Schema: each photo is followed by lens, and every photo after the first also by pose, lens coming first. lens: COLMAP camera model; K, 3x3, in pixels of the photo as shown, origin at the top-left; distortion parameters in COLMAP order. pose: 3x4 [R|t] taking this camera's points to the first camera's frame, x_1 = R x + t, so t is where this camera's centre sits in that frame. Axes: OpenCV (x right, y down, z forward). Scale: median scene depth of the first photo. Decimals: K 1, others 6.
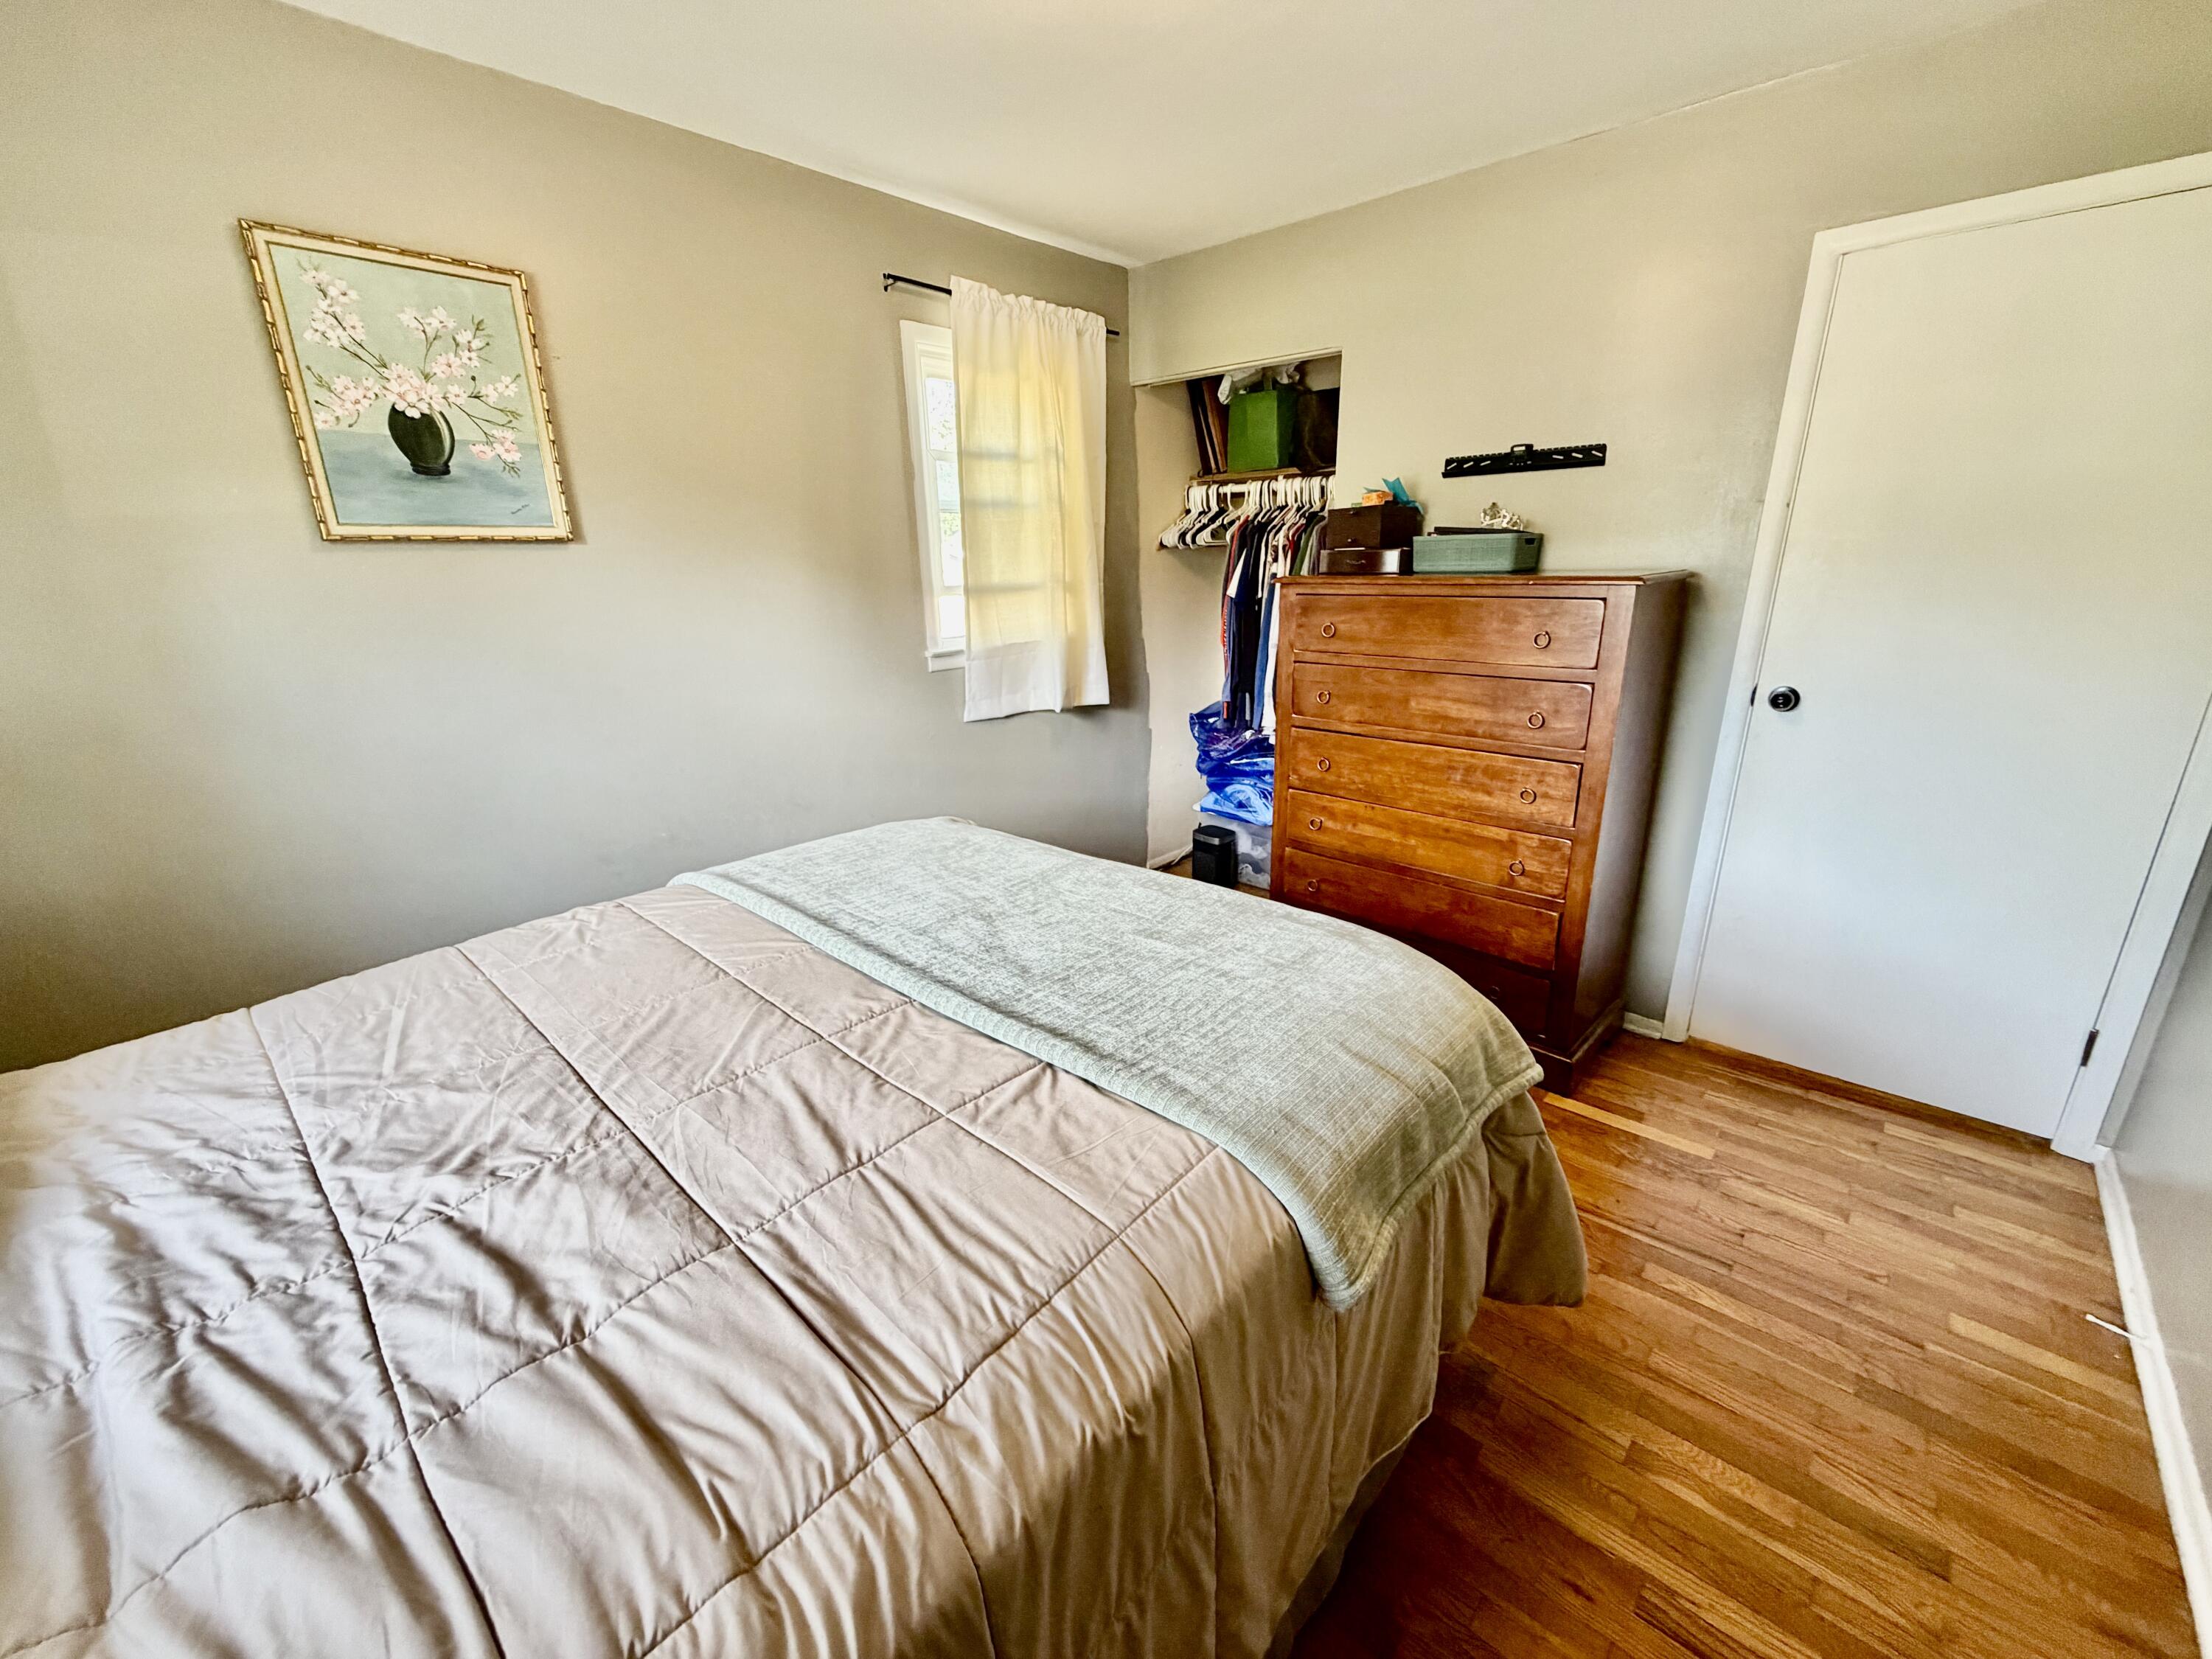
lens RADIAL K [[885.0, 0, 1106.0], [0, 885.0, 829.5], [0, 0, 1]] dist [0.000552, 0.000041]
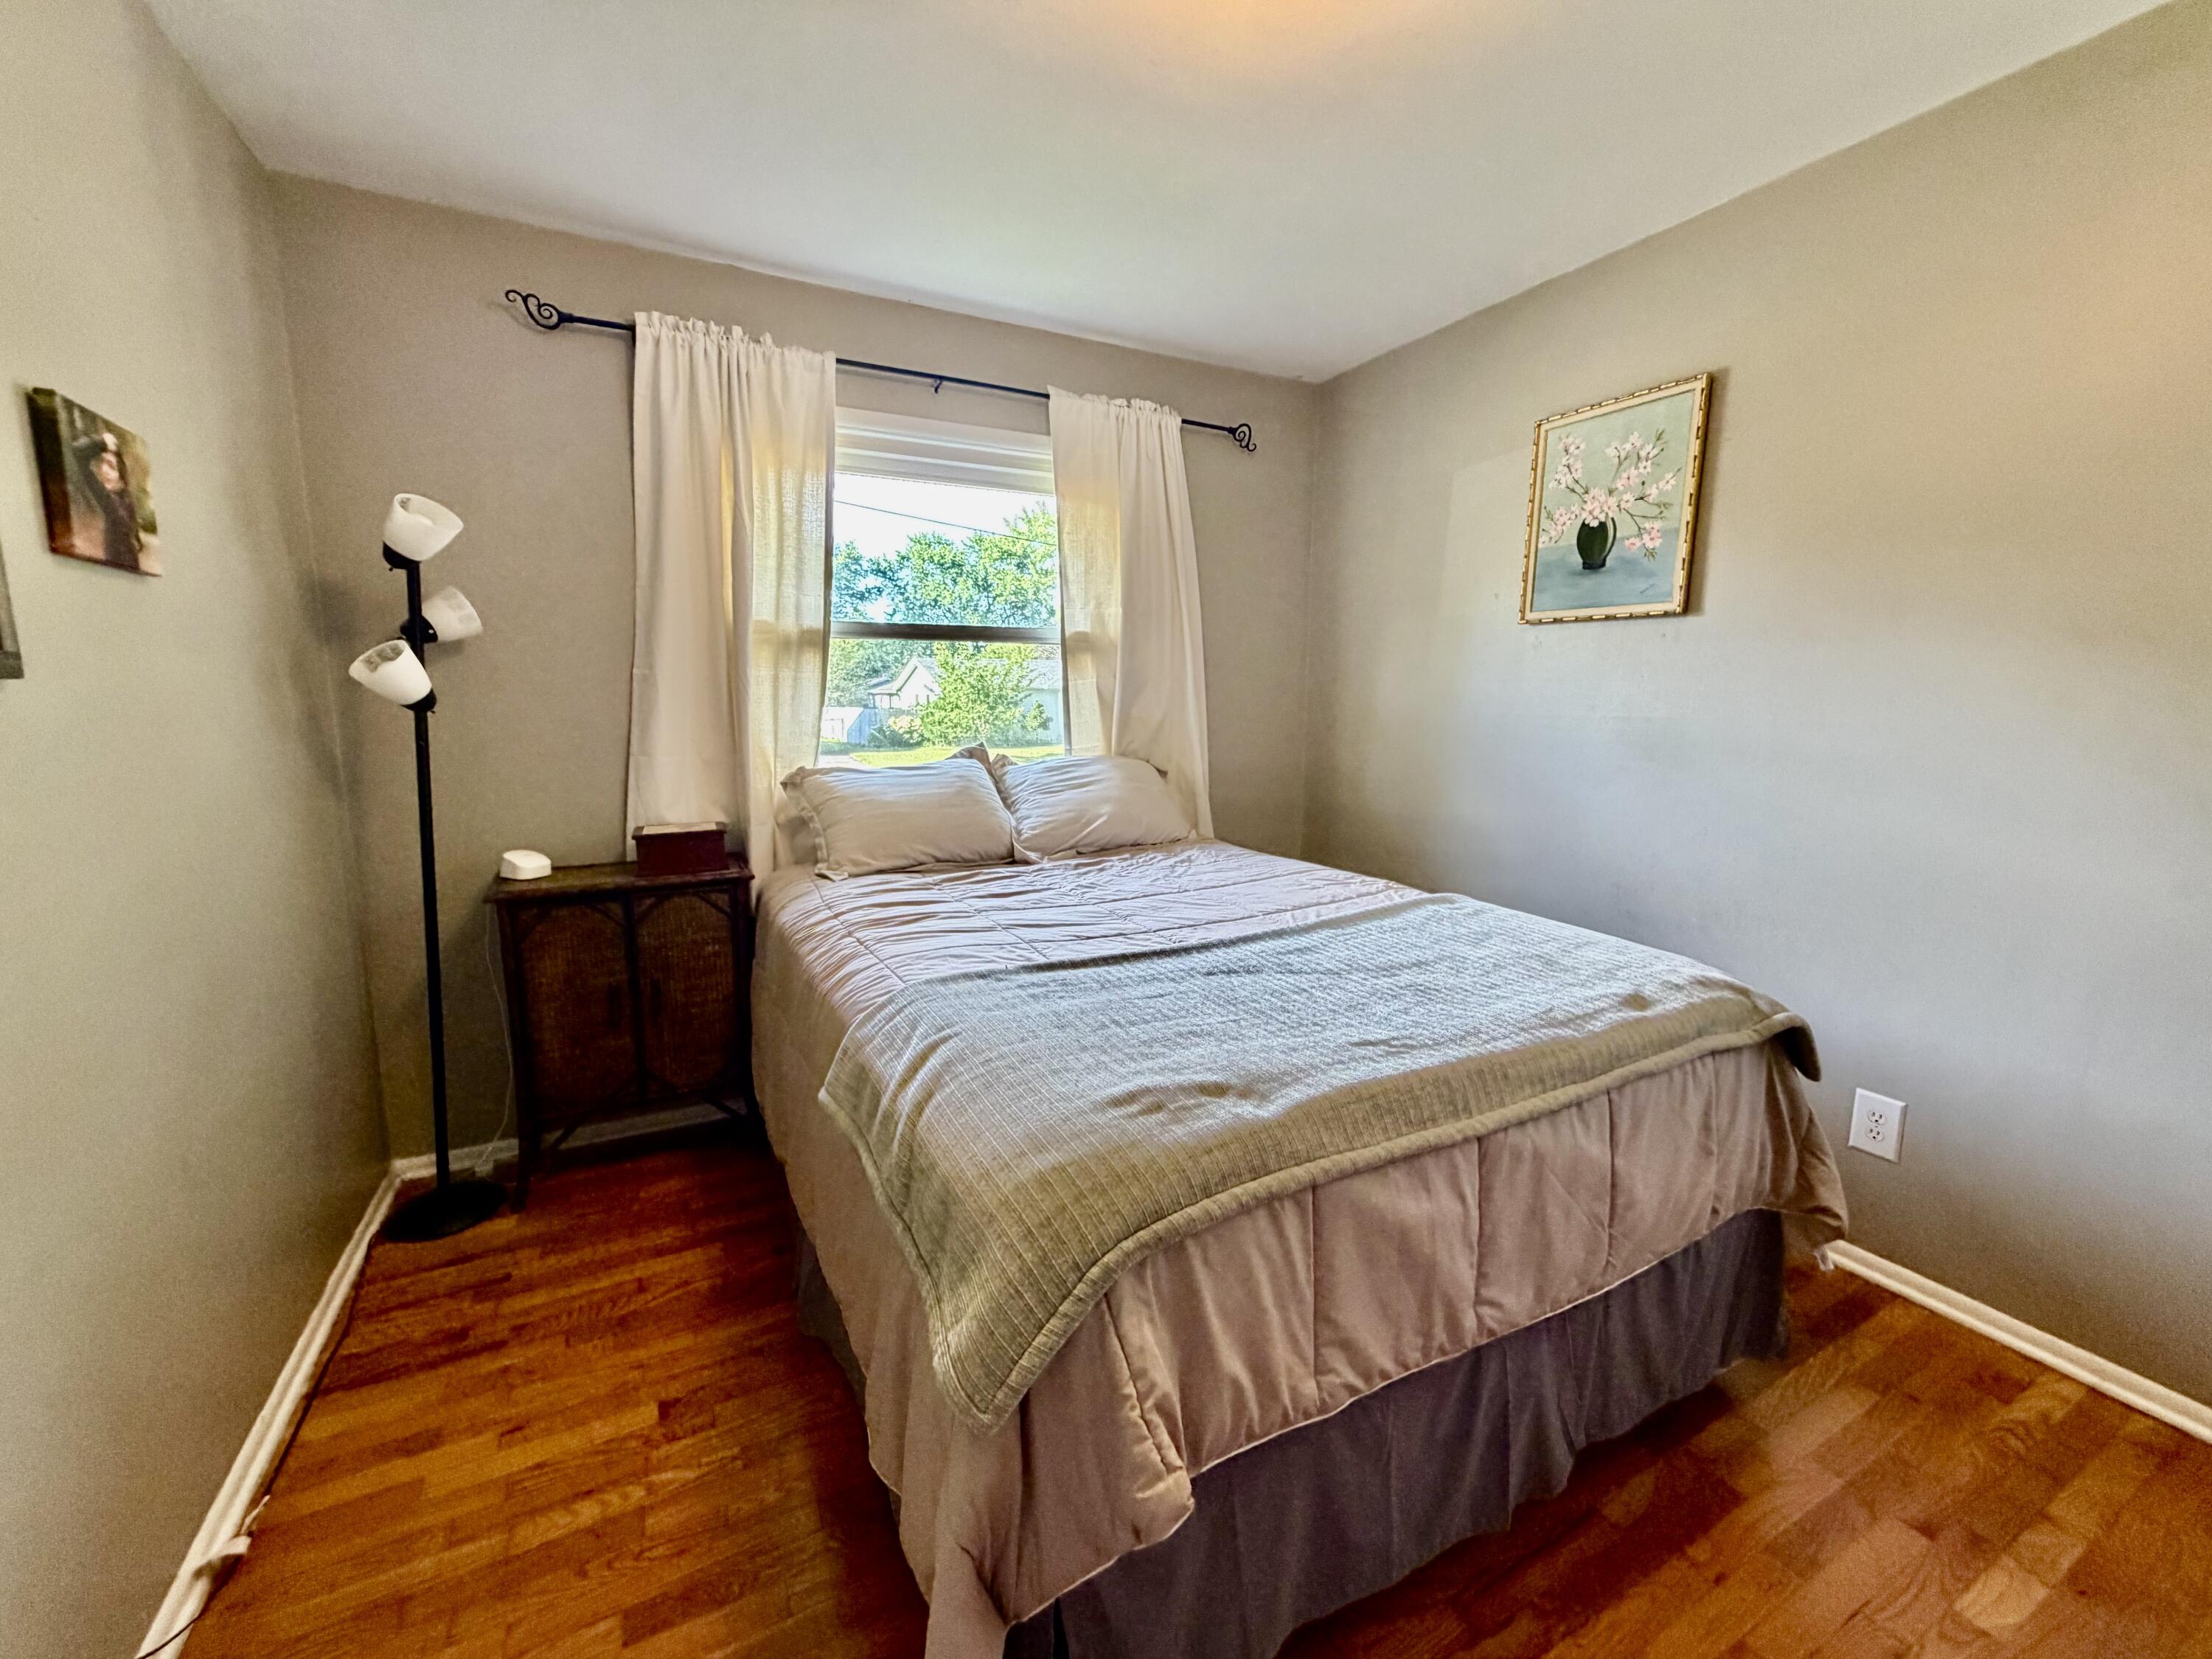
lens RADIAL K [[885.0, 0, 1106.0], [0, 885.0, 829.5], [0, 0, 1]] dist [0.000552, 0.000041]
pose [[-0.339483, 0.161088, -0.926716, 0.712892], [-0.284776, 0.921386, 0.264483, -0.196789], [0.896468, 0.353693, -0.266921, 0.855852]]
